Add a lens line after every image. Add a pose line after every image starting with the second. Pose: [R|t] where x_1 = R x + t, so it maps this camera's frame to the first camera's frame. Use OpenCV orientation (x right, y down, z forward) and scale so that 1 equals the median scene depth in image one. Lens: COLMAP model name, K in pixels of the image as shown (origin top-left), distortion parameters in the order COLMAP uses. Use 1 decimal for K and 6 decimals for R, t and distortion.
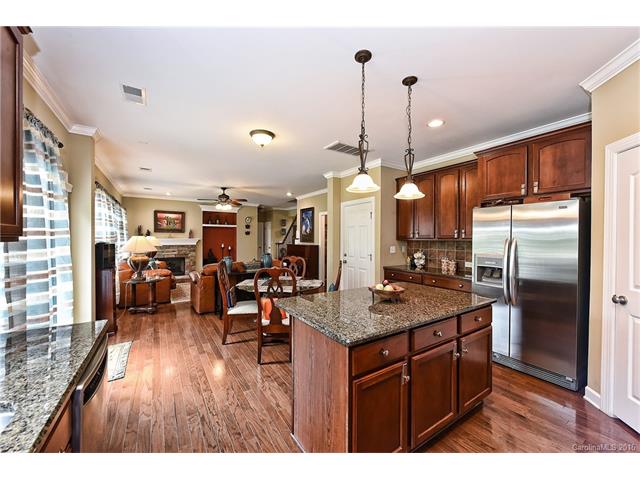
lens RADIAL K [[252.0, 0, 325.4], [0, 252.0, 240.5], [0, 0, 1]] dist [-0.000701, -0.000146]
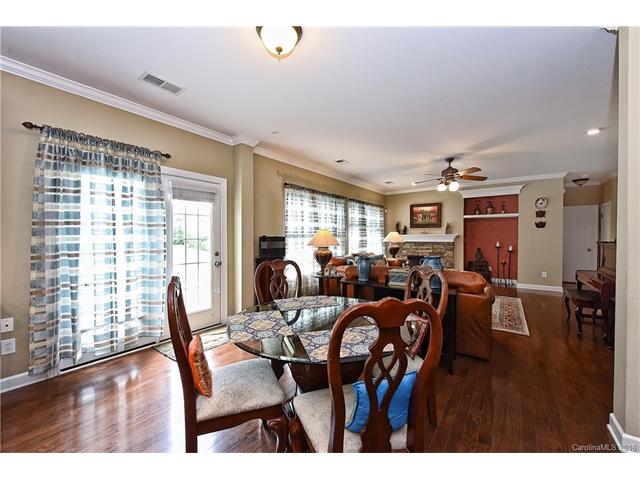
lens RADIAL K [[260.6, 0, 319.1], [0, 260.6, 239.7], [0, 0, 1]] dist [0.001140, -0.001000]
pose [[0.341800, 0.007078, -0.939746, 0.115148], [-0.006672, 0.999965, 0.005105, 0.008260], [0.939749, 0.004525, 0.341835, 0.333004]]
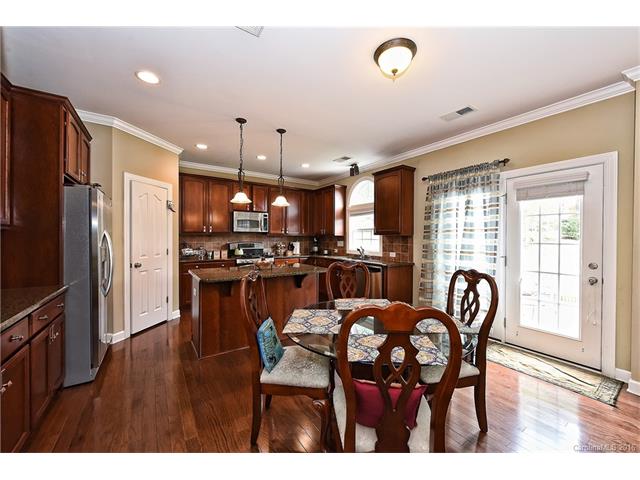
lens RADIAL K [[252.0, 0, 323.1], [0, 252.0, 239.1], [0, 0, 1]] dist [-0.000701, -0.000146]
pose [[-0.999894, -0.012973, -0.006561, -0.029267], [-0.013080, 0.999780, 0.016415, 0.003281], [0.006347, 0.016499, -0.999844, 0.596063]]
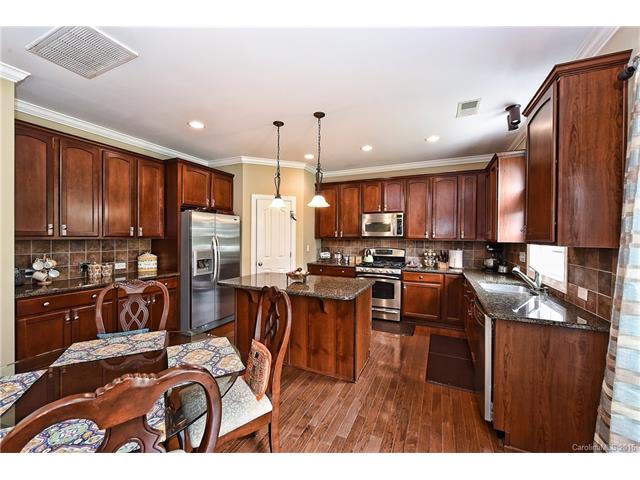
lens RADIAL K [[260.6, 0, 319.4], [0, 260.6, 235.9], [0, 0, 1]] dist [0.001140, -0.001000]
pose [[-0.520376, -0.008297, 0.853897, -0.245034], [-0.000809, 0.999957, 0.009223, -0.007419], [-0.853937, 0.004108, -0.520360, 0.377888]]
